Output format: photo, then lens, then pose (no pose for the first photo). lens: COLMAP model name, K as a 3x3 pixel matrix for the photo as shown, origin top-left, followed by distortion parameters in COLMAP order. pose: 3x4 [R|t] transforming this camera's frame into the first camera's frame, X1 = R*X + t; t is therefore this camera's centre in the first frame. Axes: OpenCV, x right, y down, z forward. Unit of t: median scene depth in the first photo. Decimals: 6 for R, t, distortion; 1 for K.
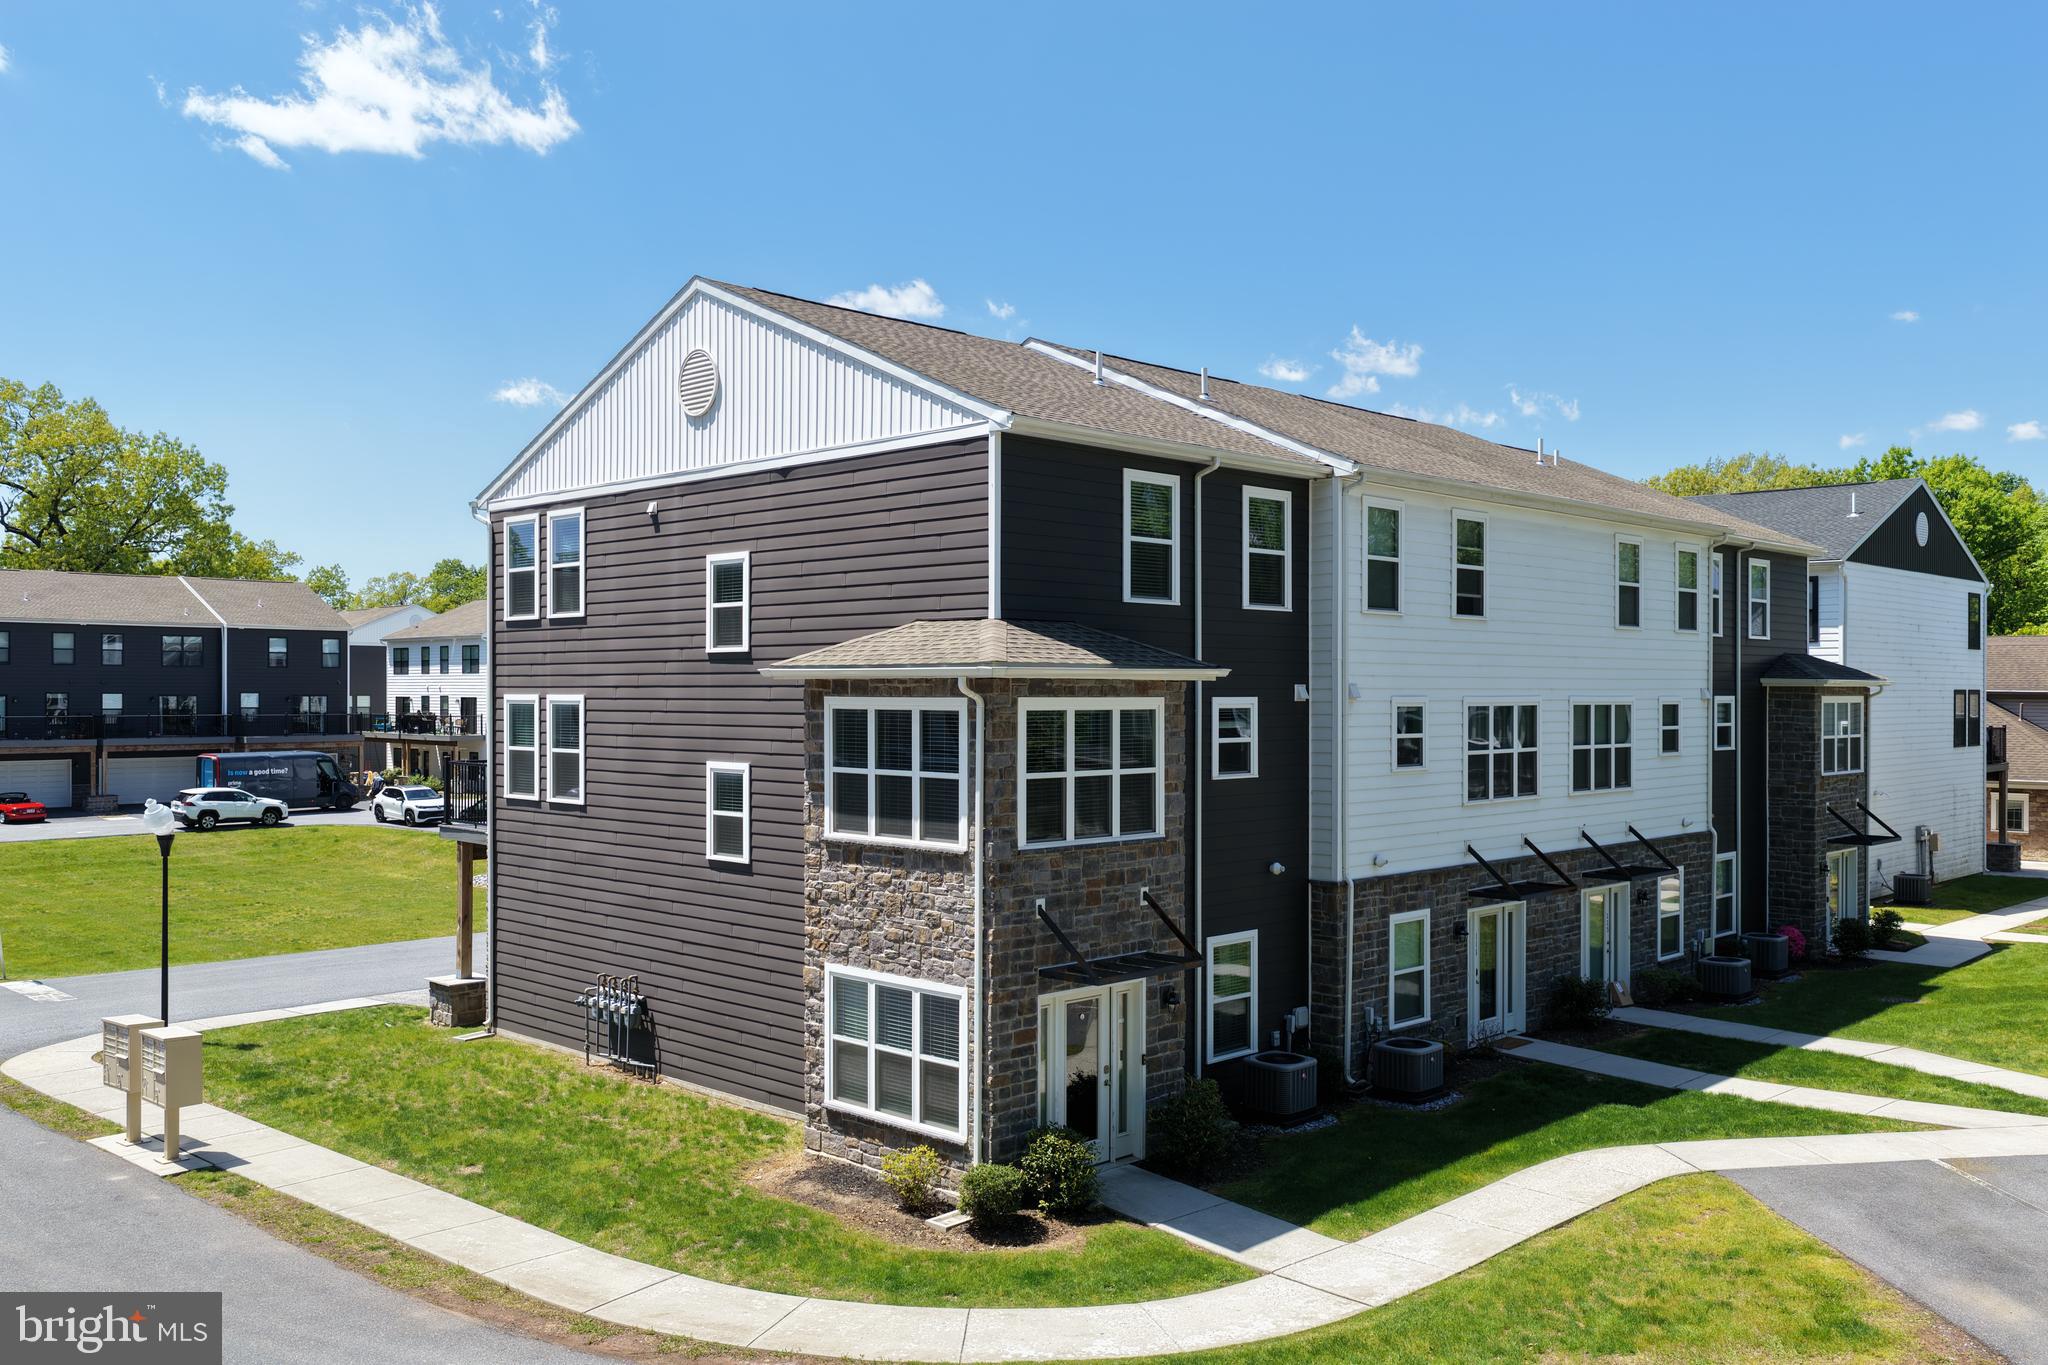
lens RADIAL K [[1700.3, 0, 1033.3], [0, 1700.3, 697.2], [0, 0, 1]] dist [-0.017151, 0.041162]
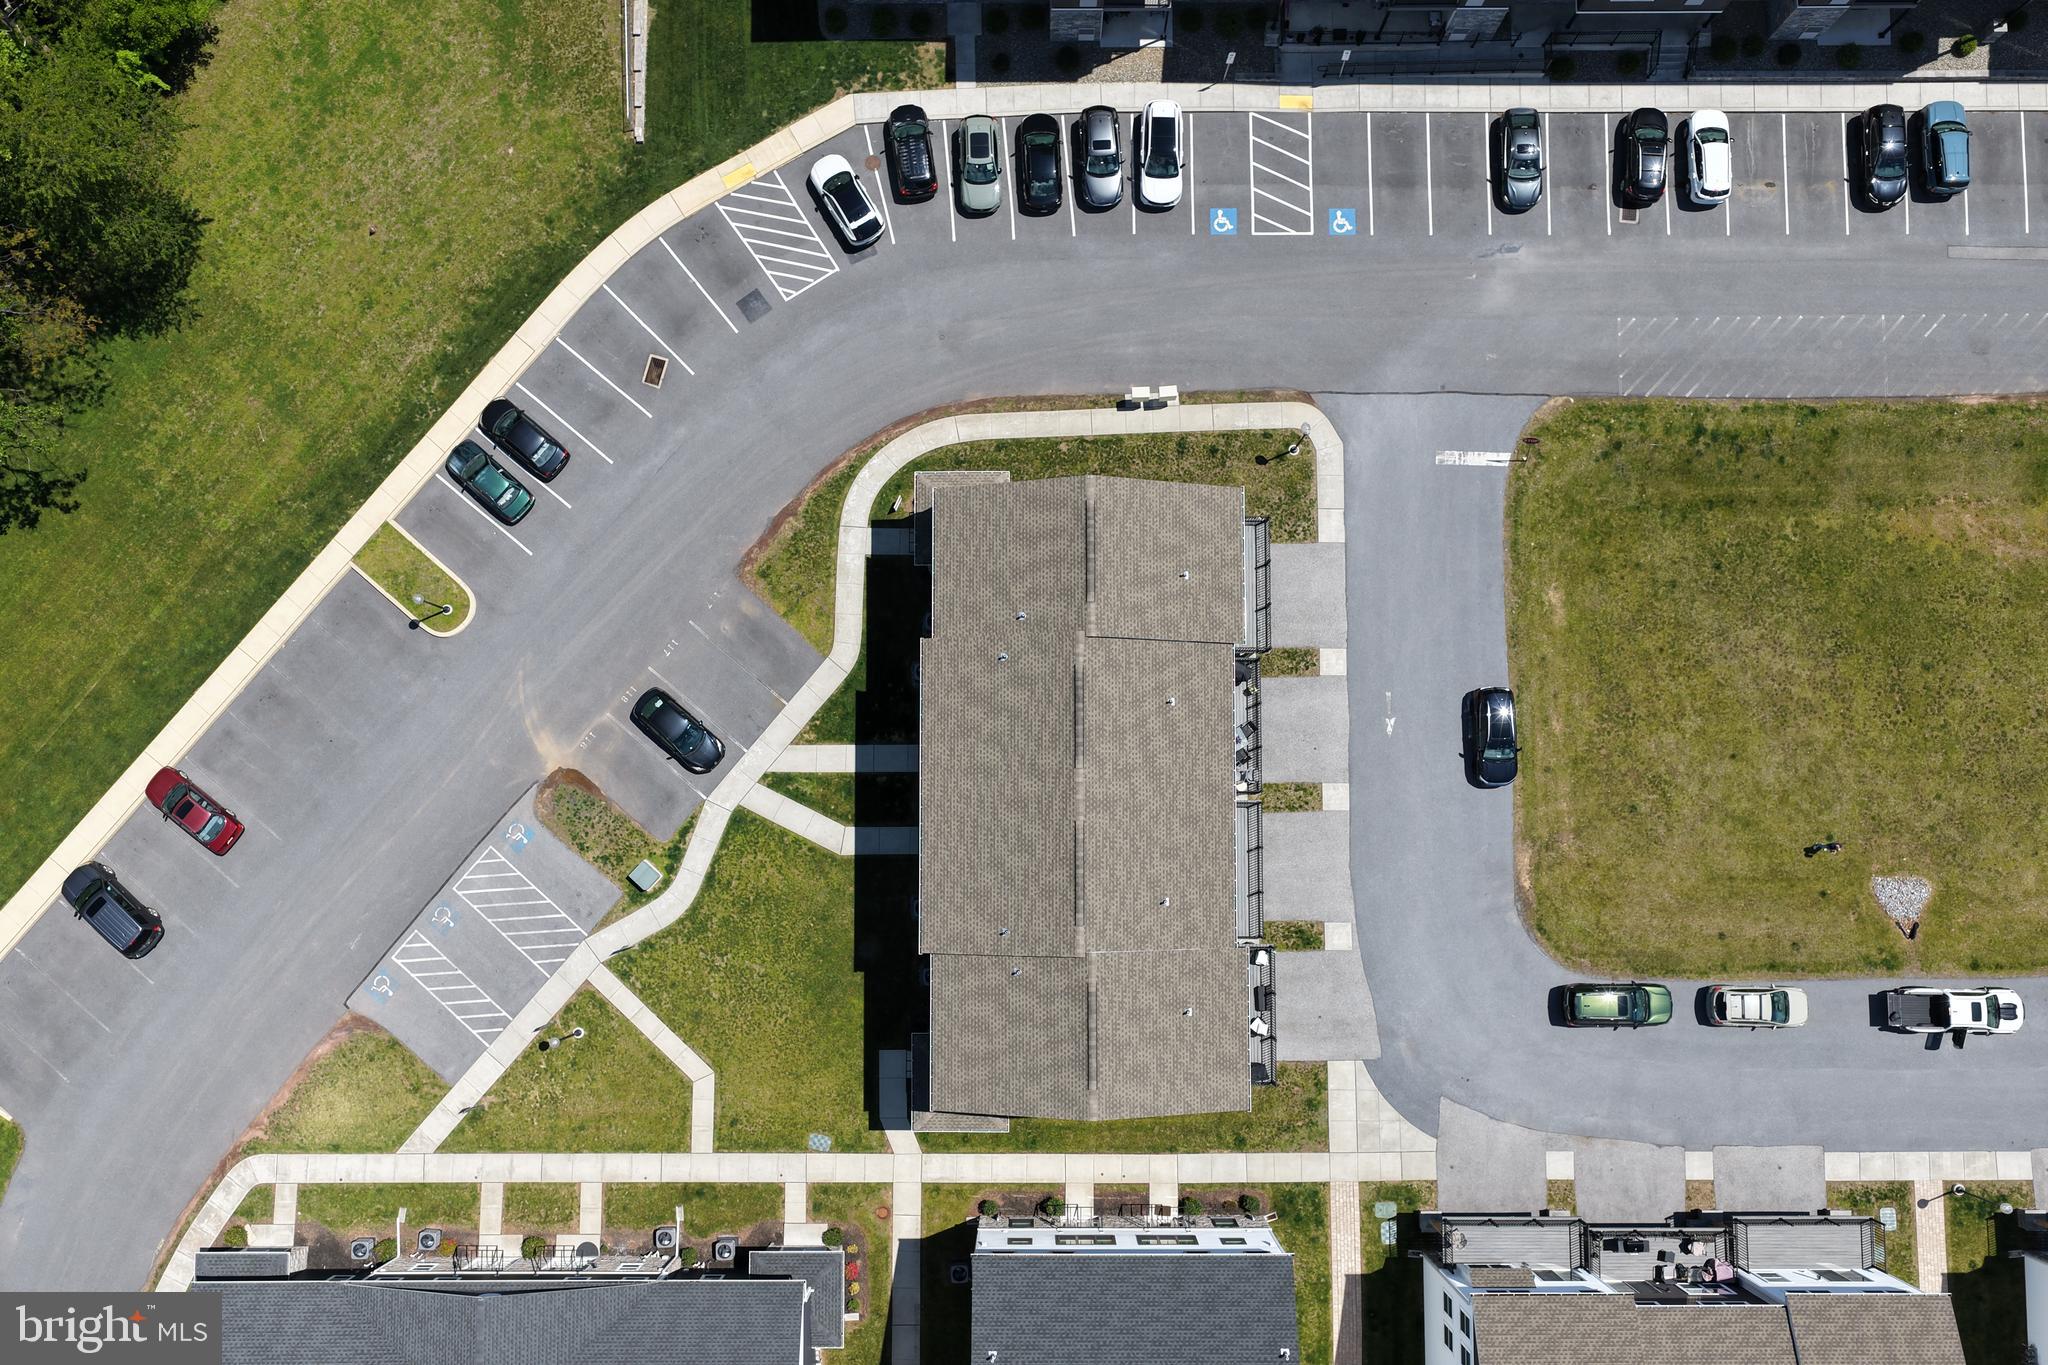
lens RADIAL K [[1700.3, 0, 1035.0], [0, 1700.3, 700.9], [0, 0, 1]] dist [-0.017151, 0.041162]
pose [[-0.713326, 0.698446, -0.057781, 0.298326], [-0.002950, 0.079454, 0.996834, -3.091256], [0.700826, 0.711239, -0.054616, 1.382384]]
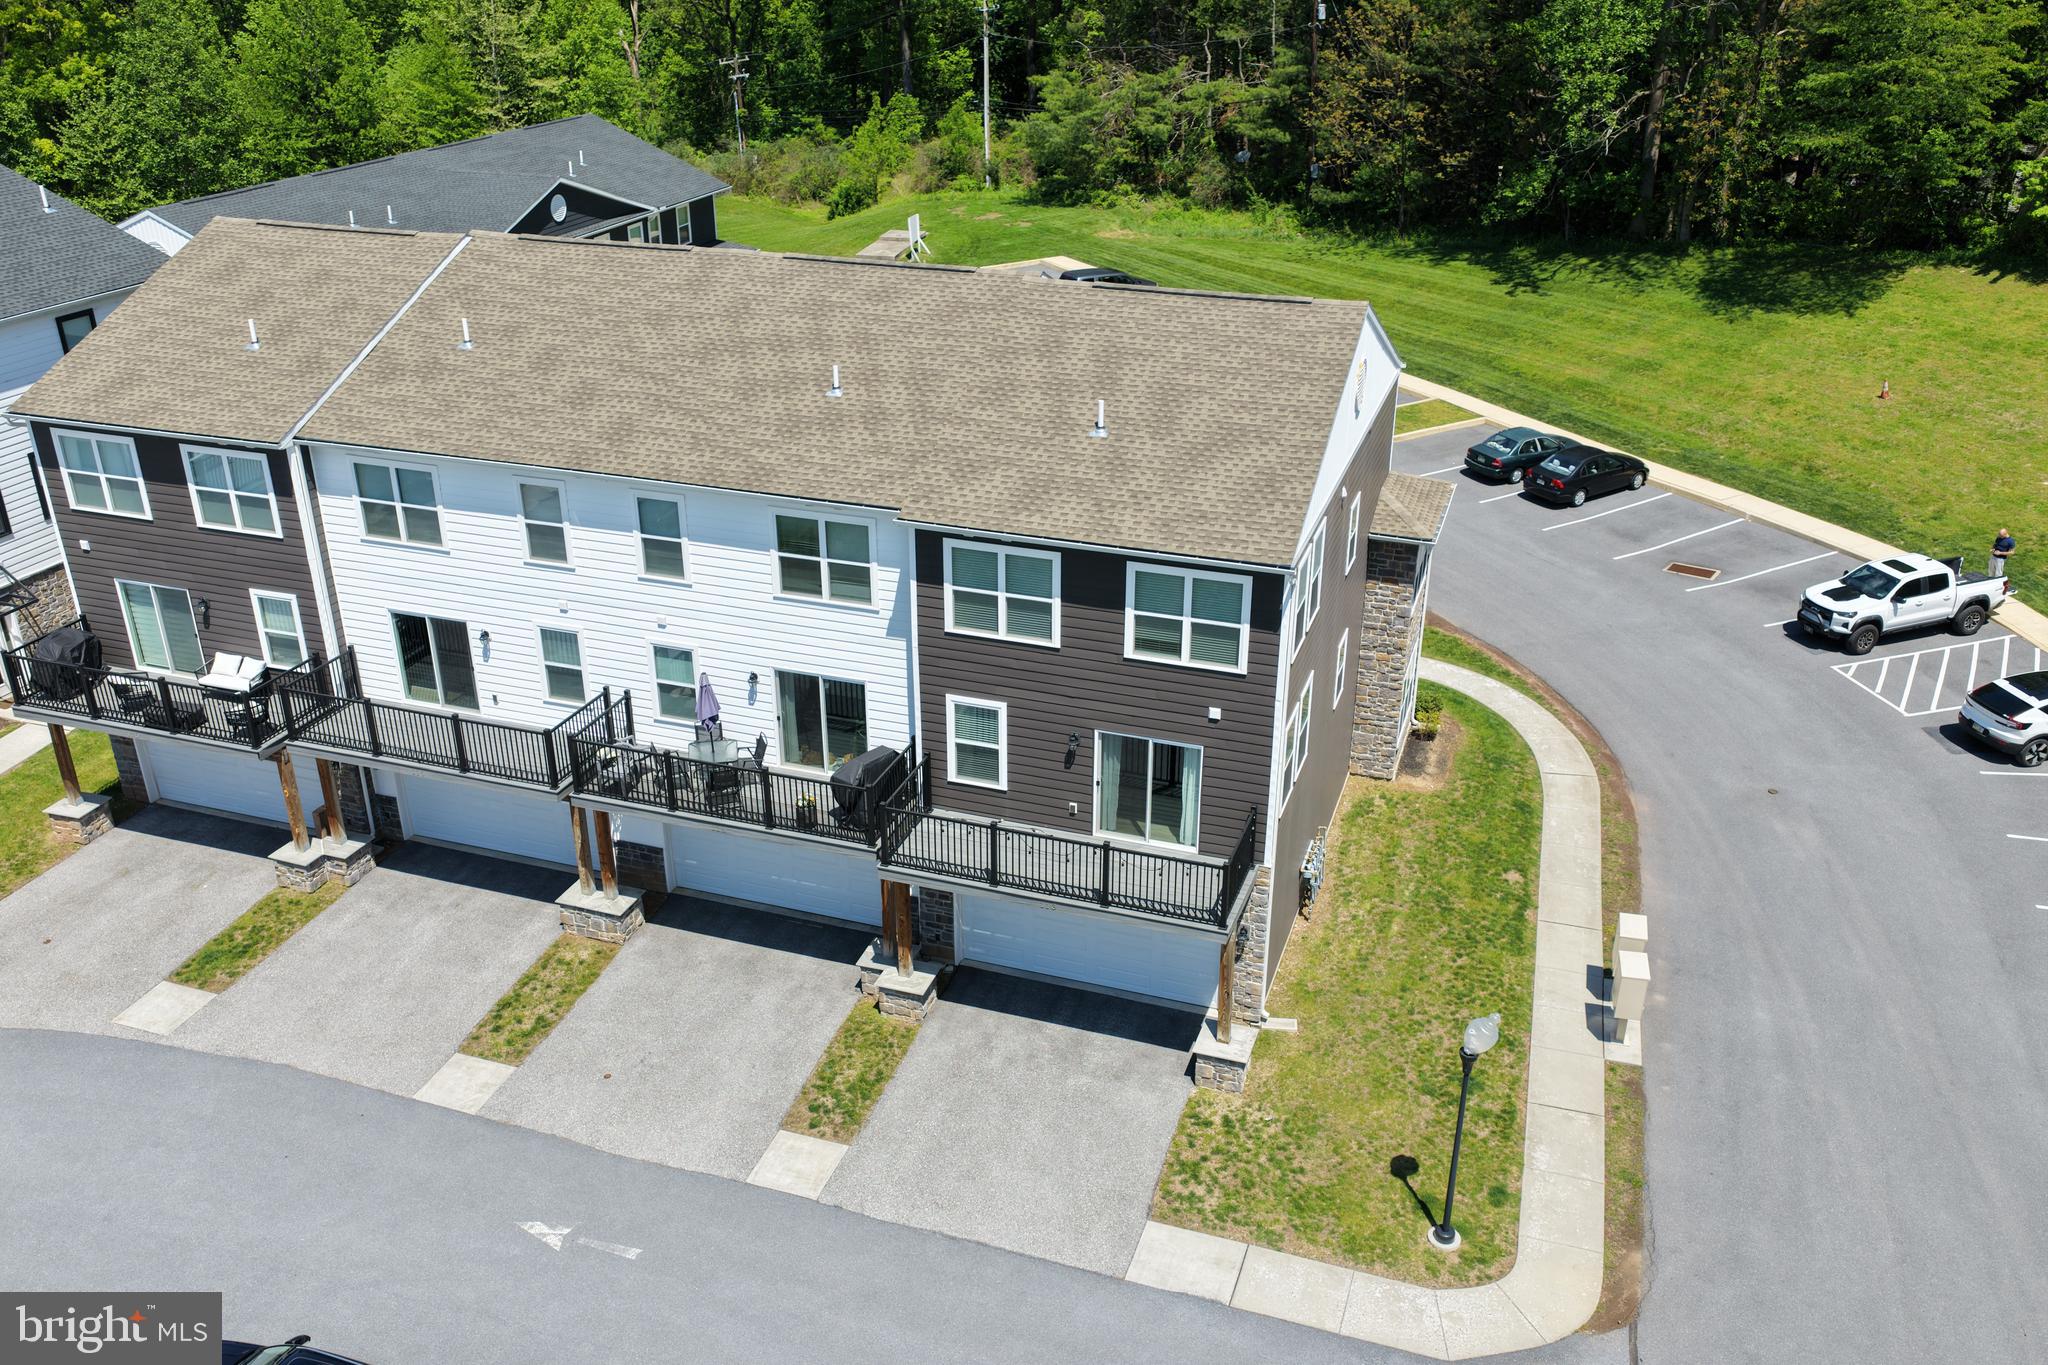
lens RADIAL K [[1700.3, 0, 1032.6], [0, 1700.3, 698.4], [0, 0, 1]] dist [-0.017151, 0.041162]
pose [[-0.432502, -0.396179, 0.809928, -1.249626], [0.000049, 0.898280, 0.439423, -0.546973], [-0.901633, 0.190091, -0.388488, 1.801674]]
